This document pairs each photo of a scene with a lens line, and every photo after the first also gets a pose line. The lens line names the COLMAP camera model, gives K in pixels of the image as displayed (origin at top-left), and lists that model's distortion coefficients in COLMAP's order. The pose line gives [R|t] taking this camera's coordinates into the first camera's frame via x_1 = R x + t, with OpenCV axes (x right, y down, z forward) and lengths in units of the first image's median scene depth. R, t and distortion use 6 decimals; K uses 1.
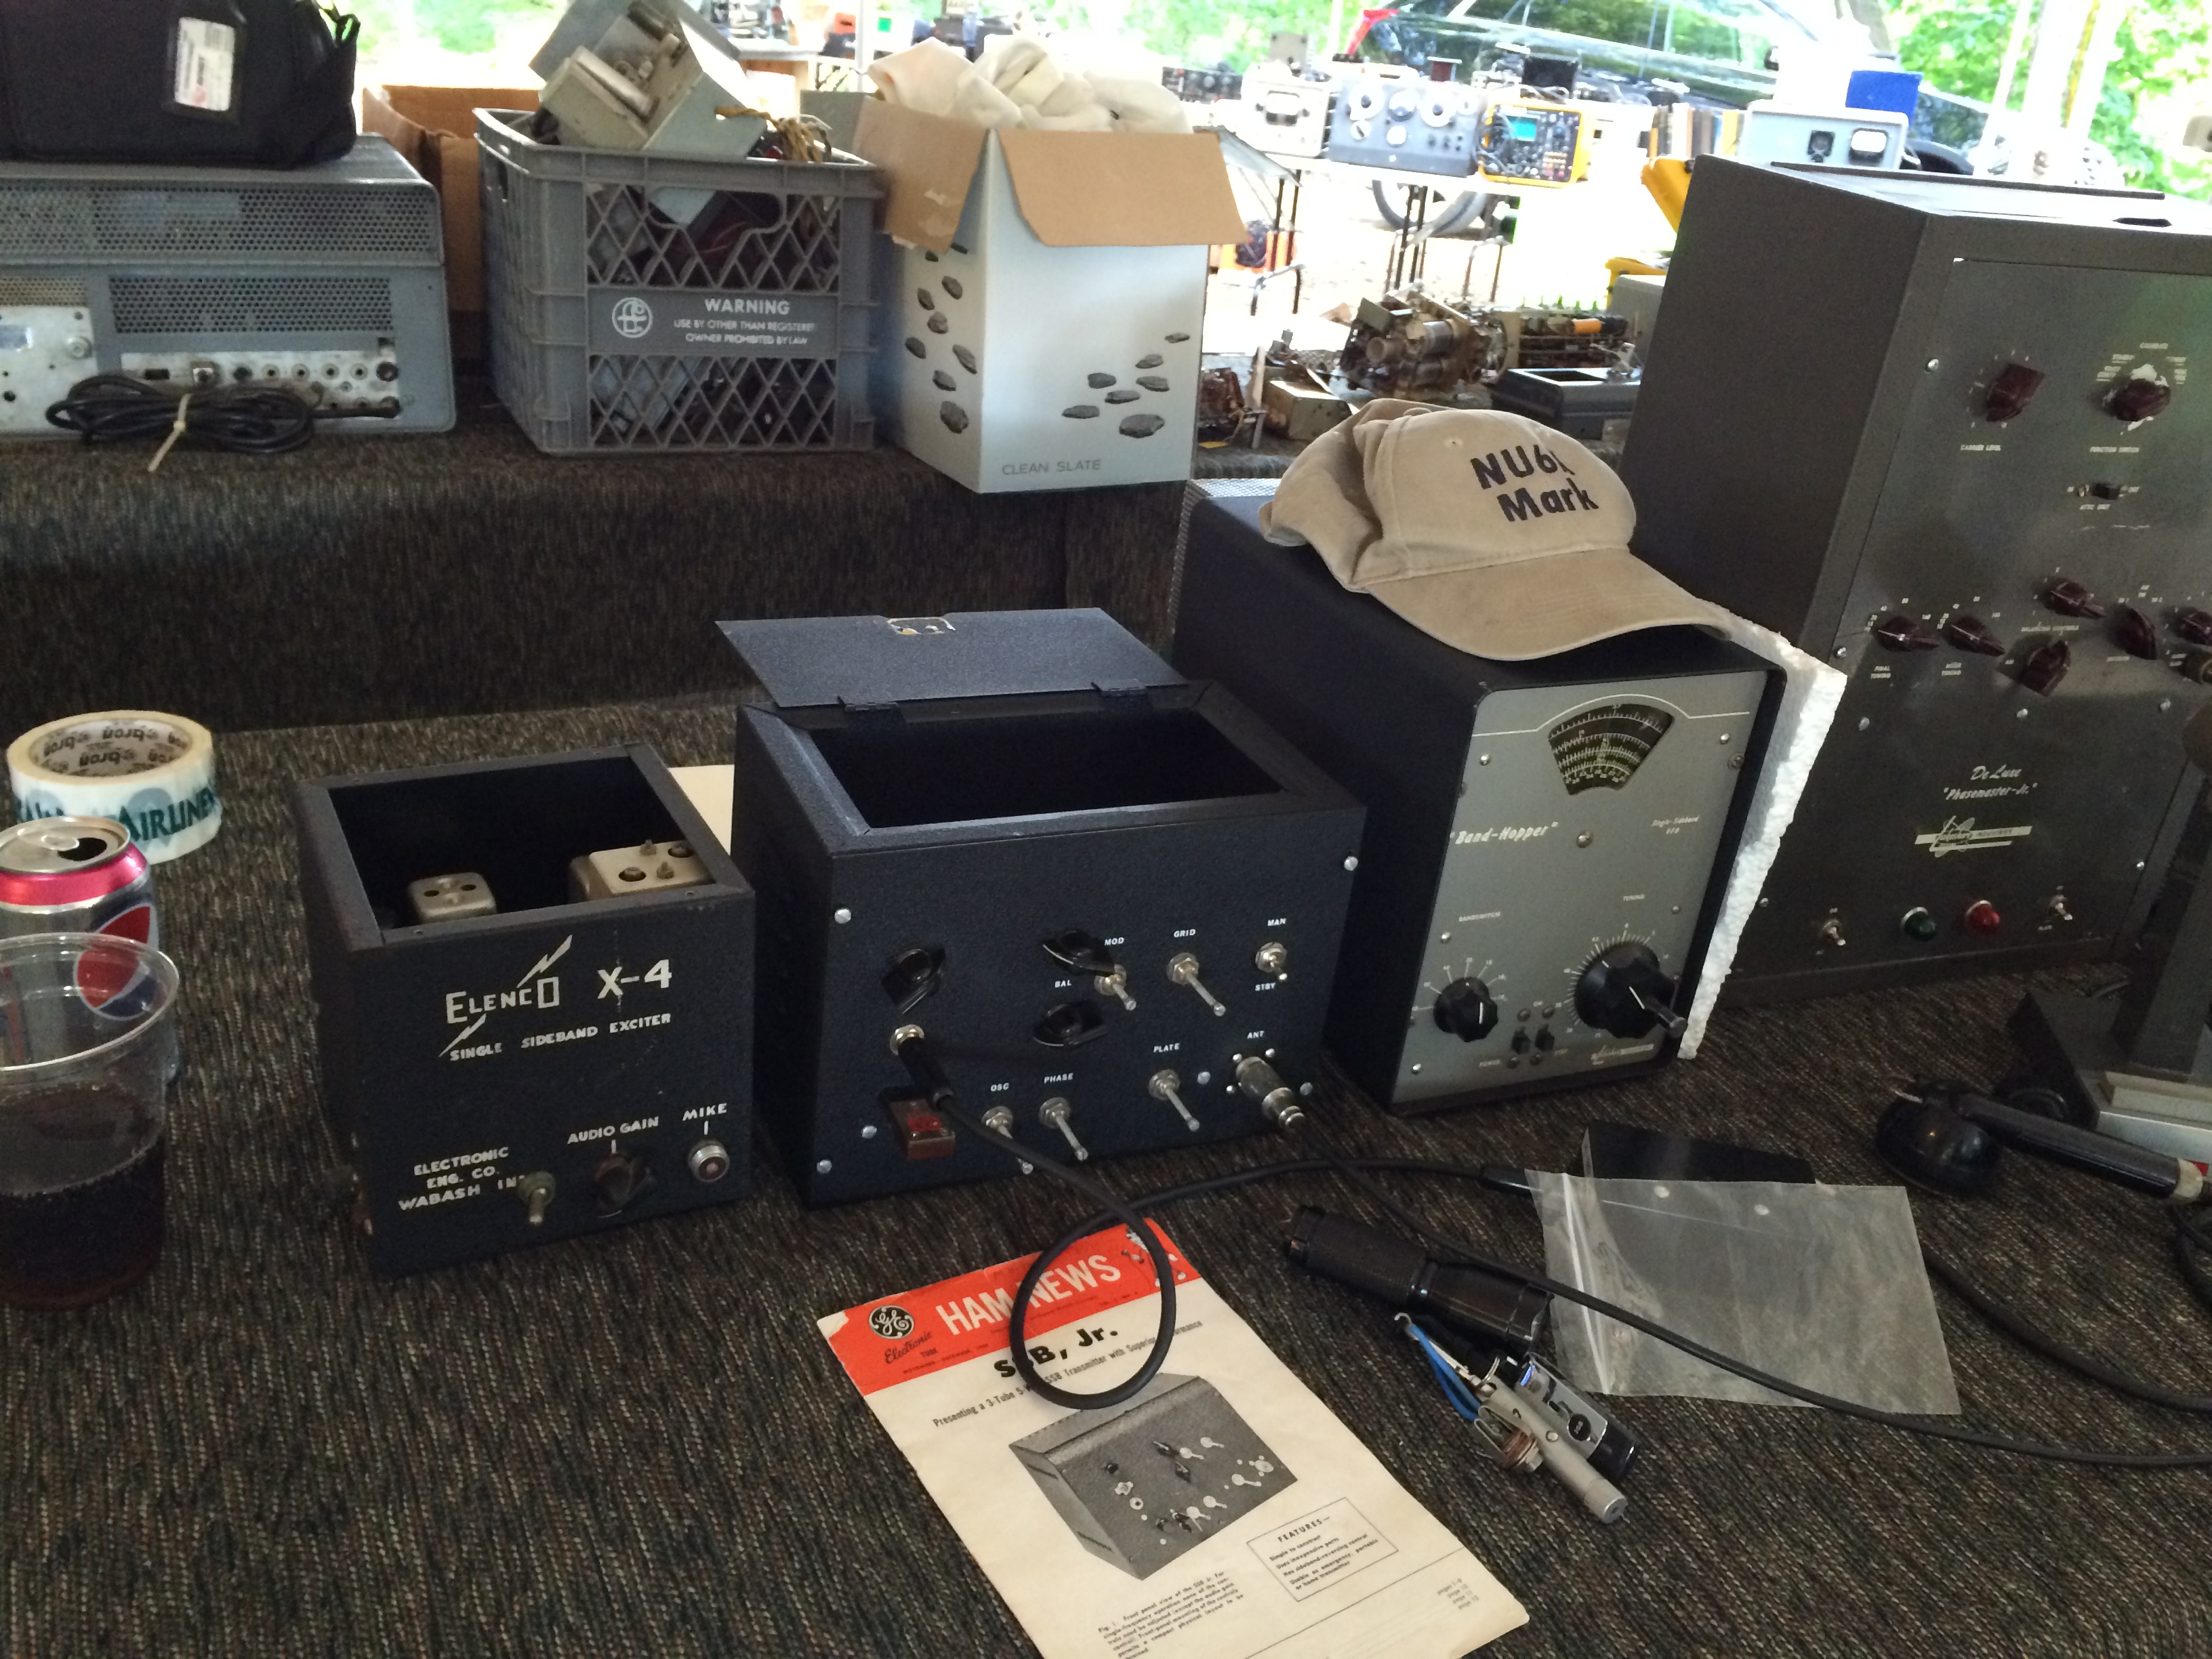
lens RADIAL K [[1923.7, 0, 1111.2], [0, 1923.7, 833.4], [0, 0, 1]] dist [0.069297, -0.099859]
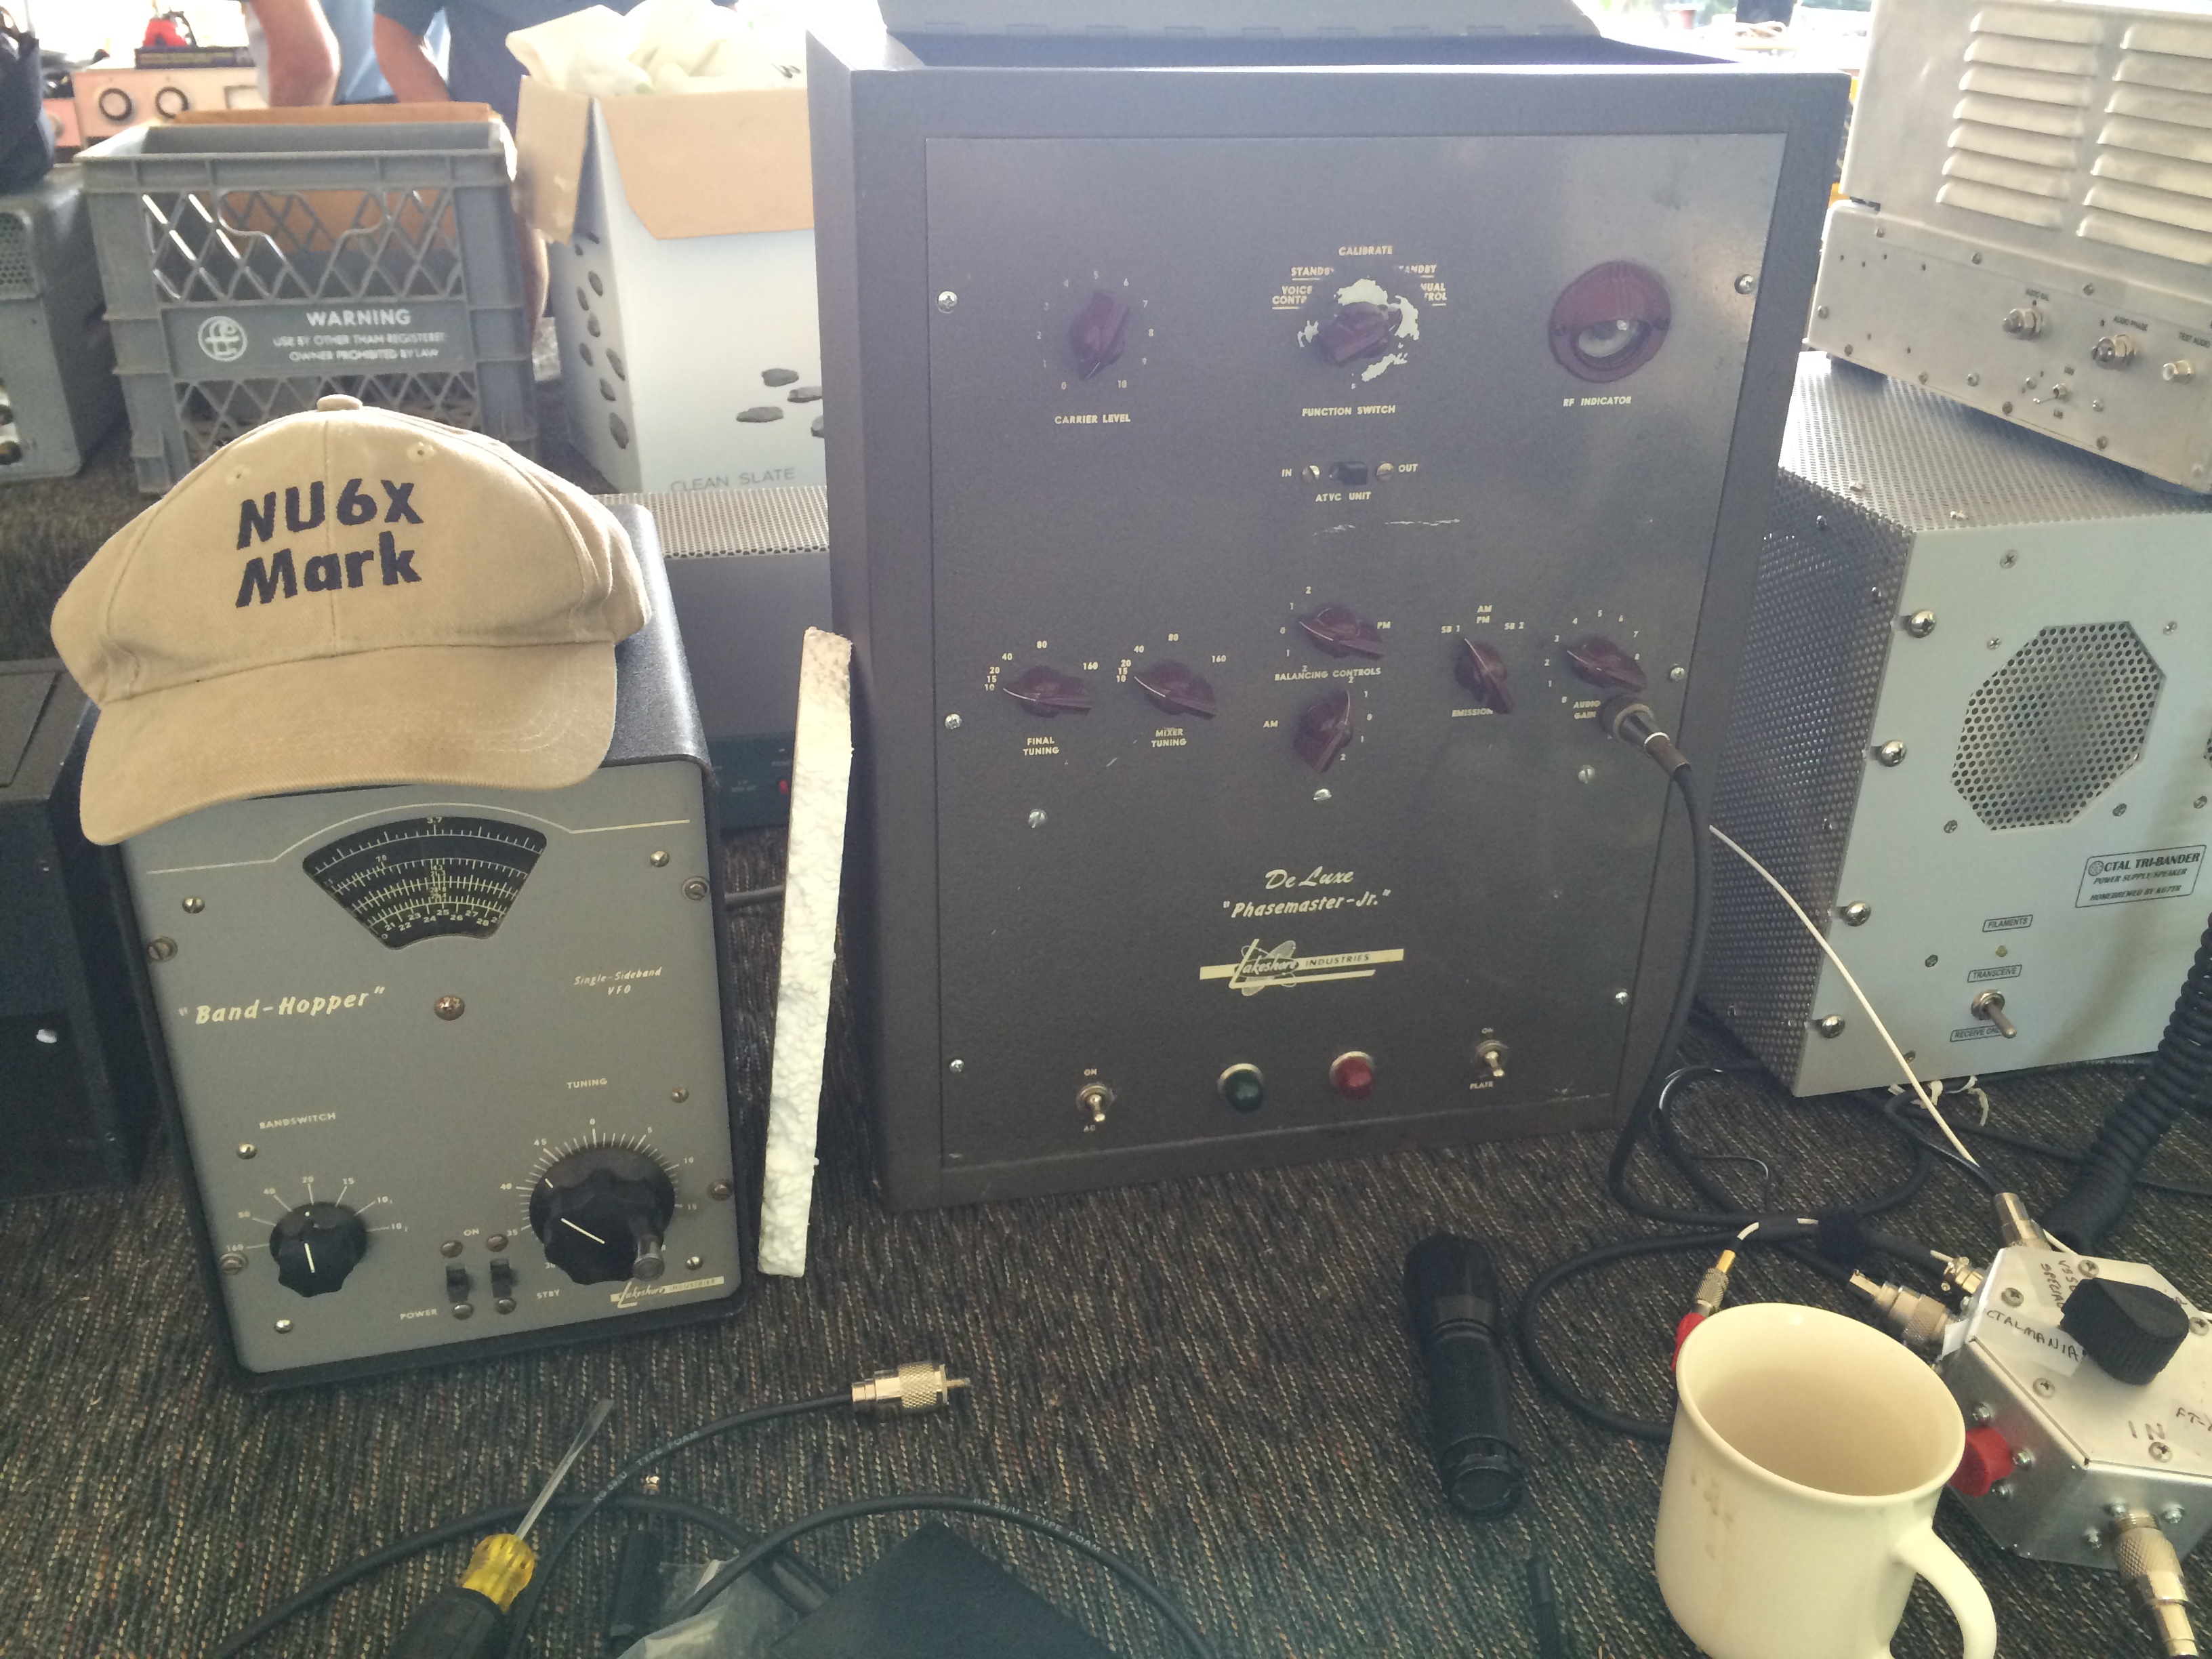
lens RADIAL K [[1923.7, 0, 1185.8], [0, 1923.7, 842.4], [0, 0, 1]] dist [0.069297, -0.099859]
pose [[0.984211, -0.013589, -0.176479, 0.343838], [0.013909, 0.999903, 0.000576, -0.029002], [0.176454, -0.003021, 0.984304, 0.197157]]
